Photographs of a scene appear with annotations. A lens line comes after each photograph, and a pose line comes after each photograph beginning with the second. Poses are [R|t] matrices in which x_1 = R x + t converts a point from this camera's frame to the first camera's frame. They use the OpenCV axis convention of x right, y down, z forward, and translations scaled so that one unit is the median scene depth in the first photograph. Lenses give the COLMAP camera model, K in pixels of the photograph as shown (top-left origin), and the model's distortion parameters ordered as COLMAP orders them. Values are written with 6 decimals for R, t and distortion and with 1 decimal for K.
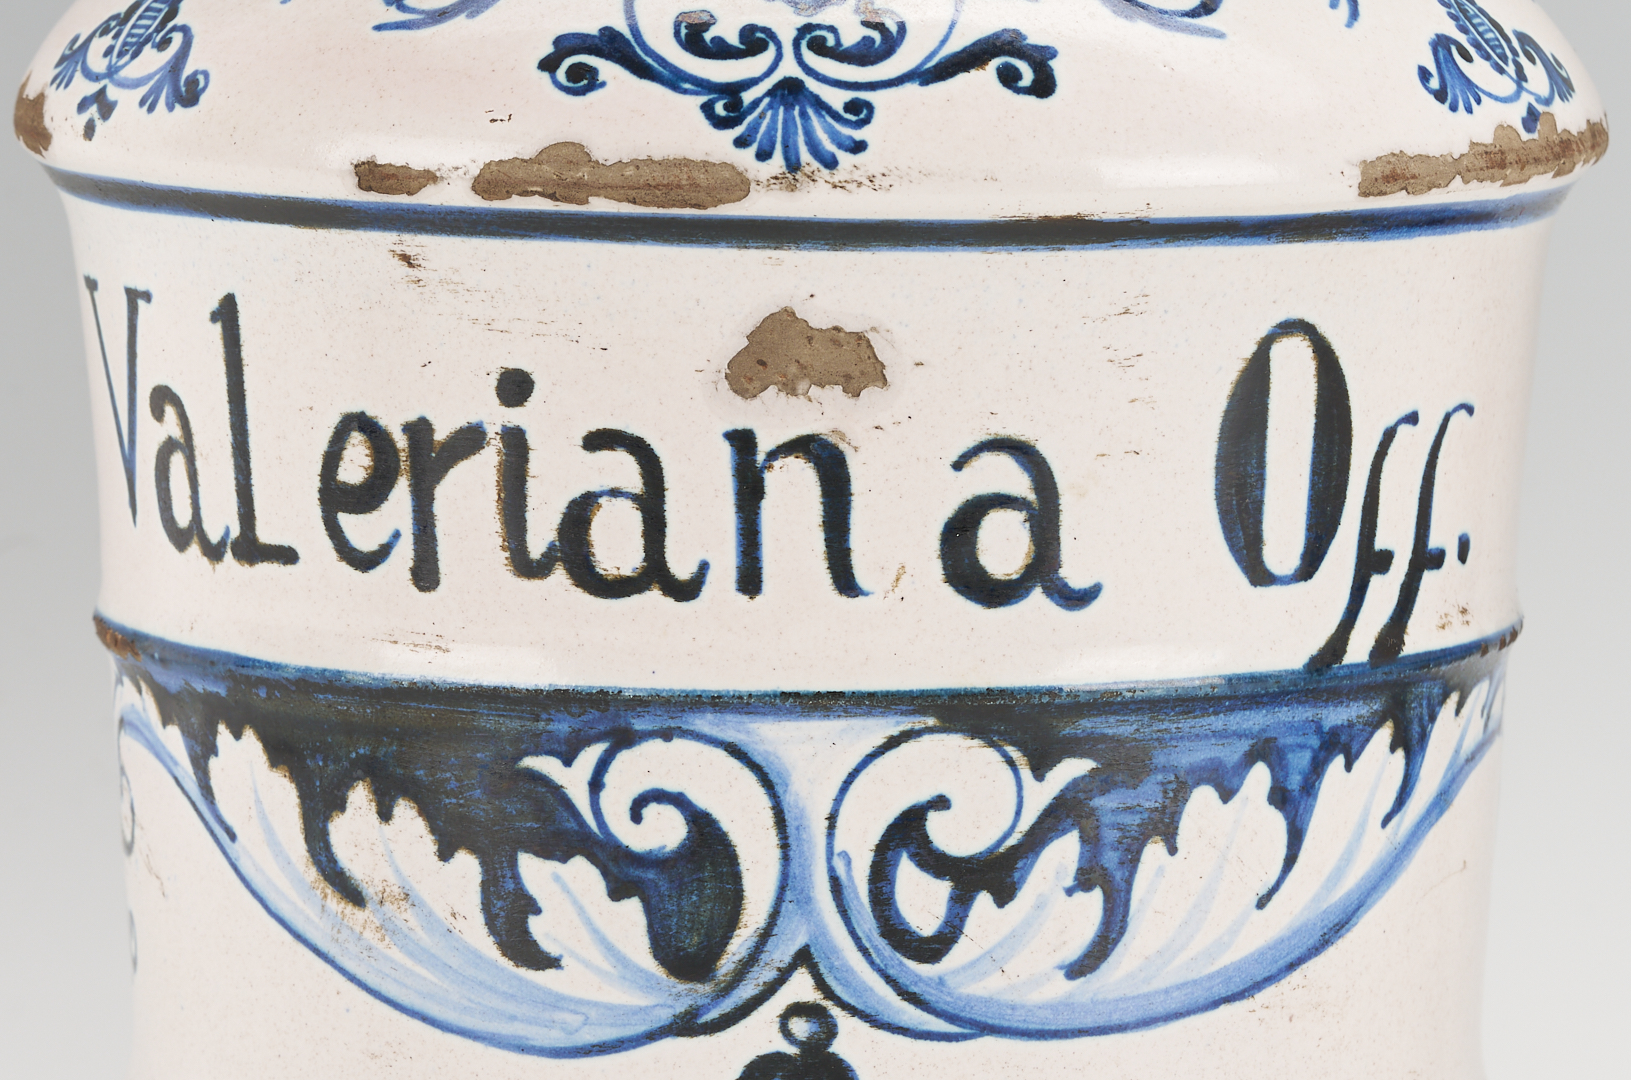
lens RADIAL K [[10622.0, 0, 815.5], [0, 10622.0, 540.0], [0, 0, 1]] dist [-0.152478, 3.609344]
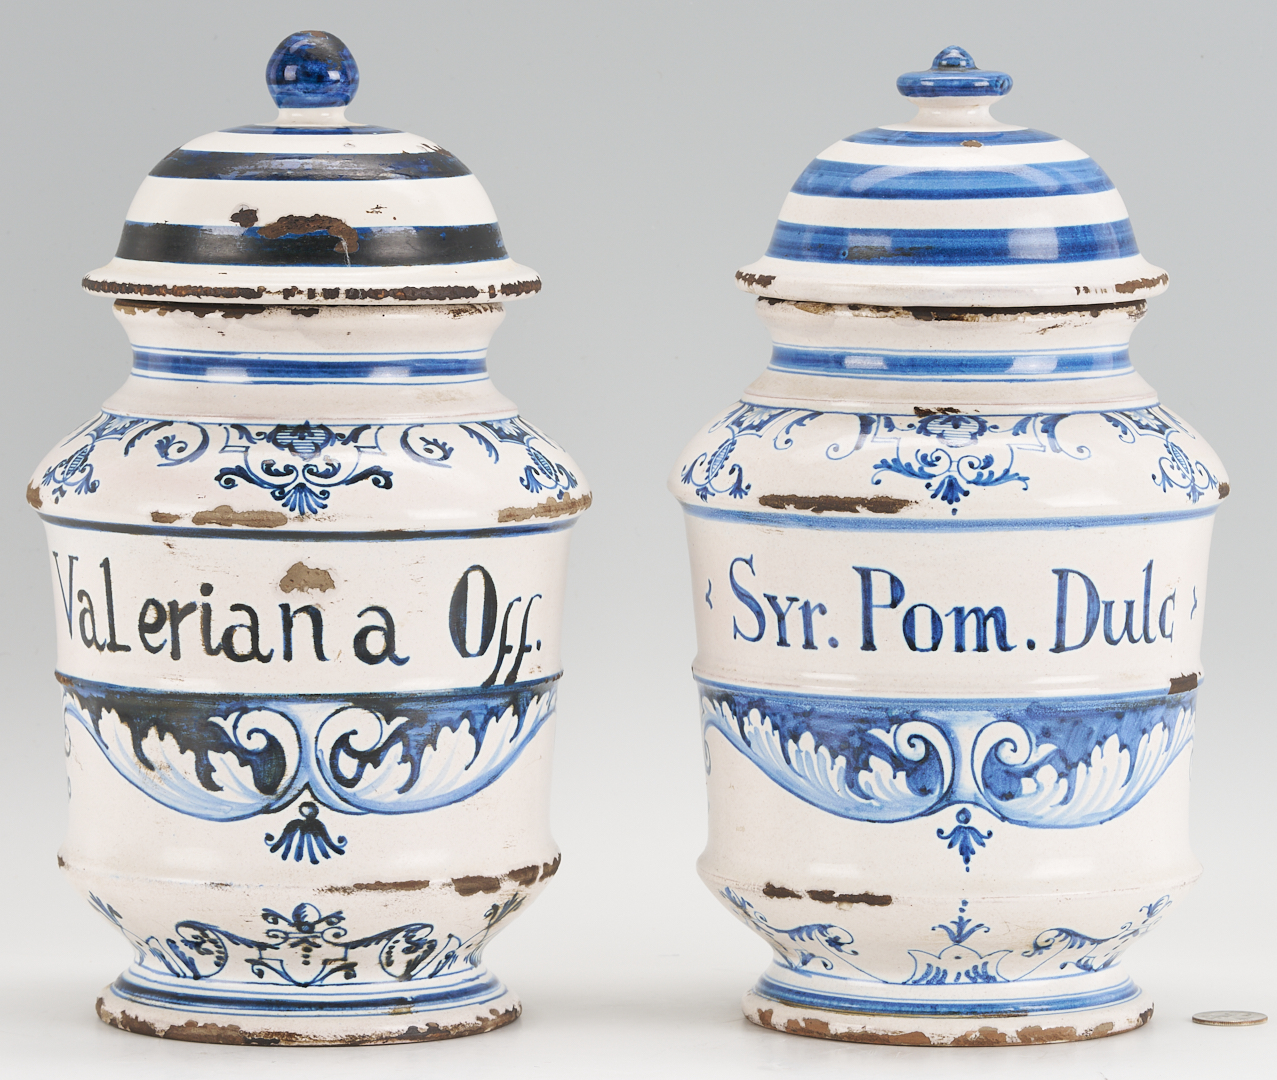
lens RADIAL K [[7272.9, 0, 640.4], [0, 7272.9, 518.1], [0, 0, 1]] dist [-0.167178, 2.923218]
pose [[0.999140, -0.003648, 0.041313, 0.008045], [0.004793, 0.999607, -0.027628, 0.021460], [-0.041196, 0.027802, 0.998764, -0.982542]]
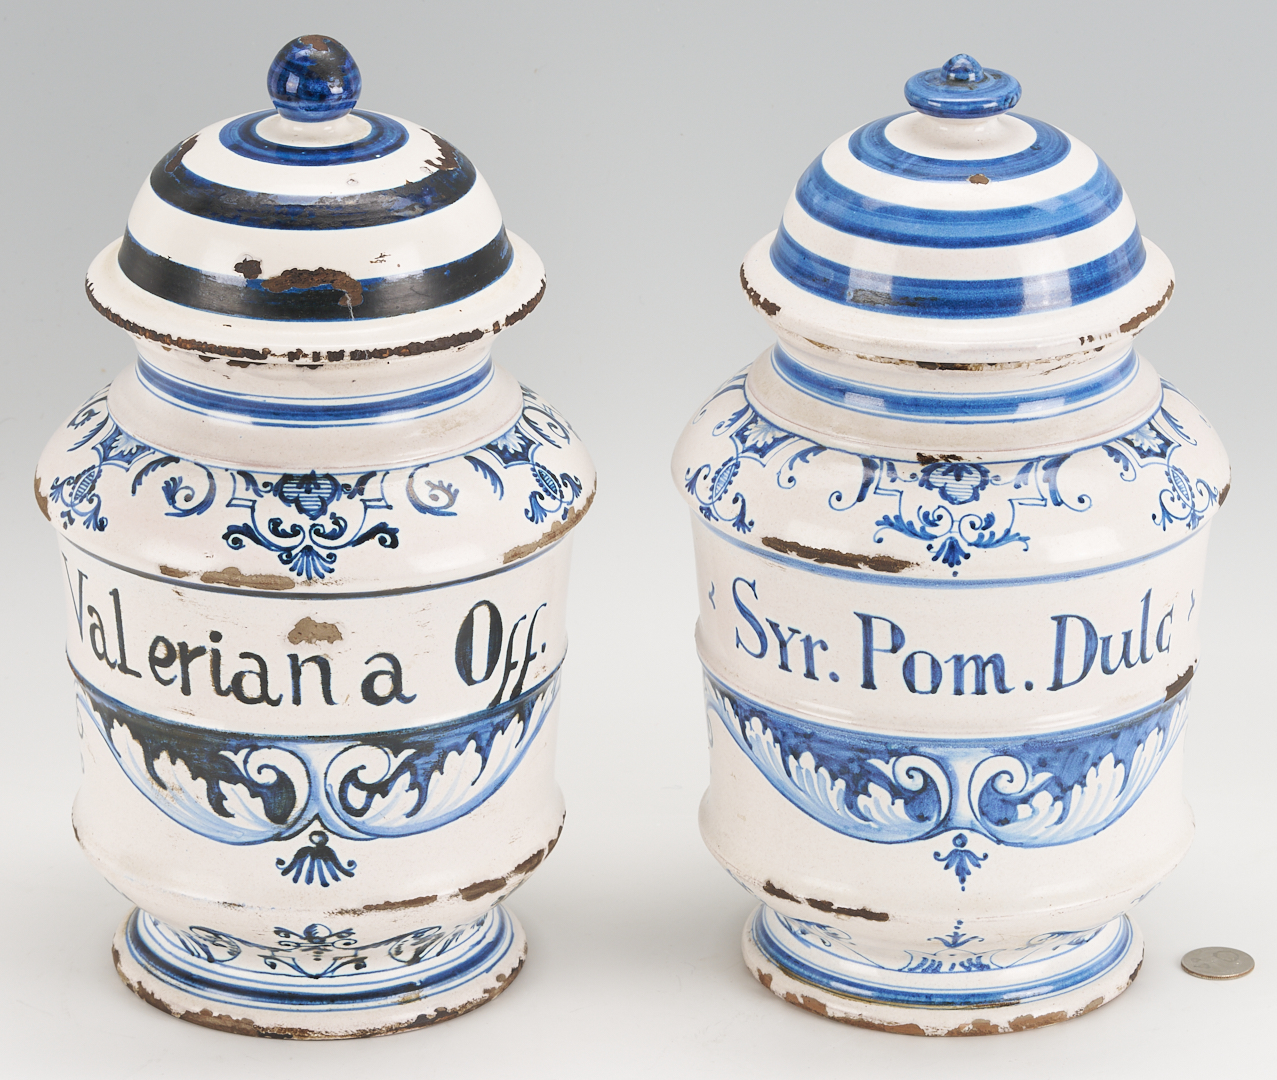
lens RADIAL K [[7272.9, 0, 640.4], [0, 7272.9, 518.1], [0, 0, 1]] dist [-0.167178, 2.923218]
pose [[0.999170, -0.012624, 0.038728, 0.011523], [0.002329, 0.966909, 0.255110, -0.555293], [-0.040667, -0.254808, 0.966136, -0.932799]]
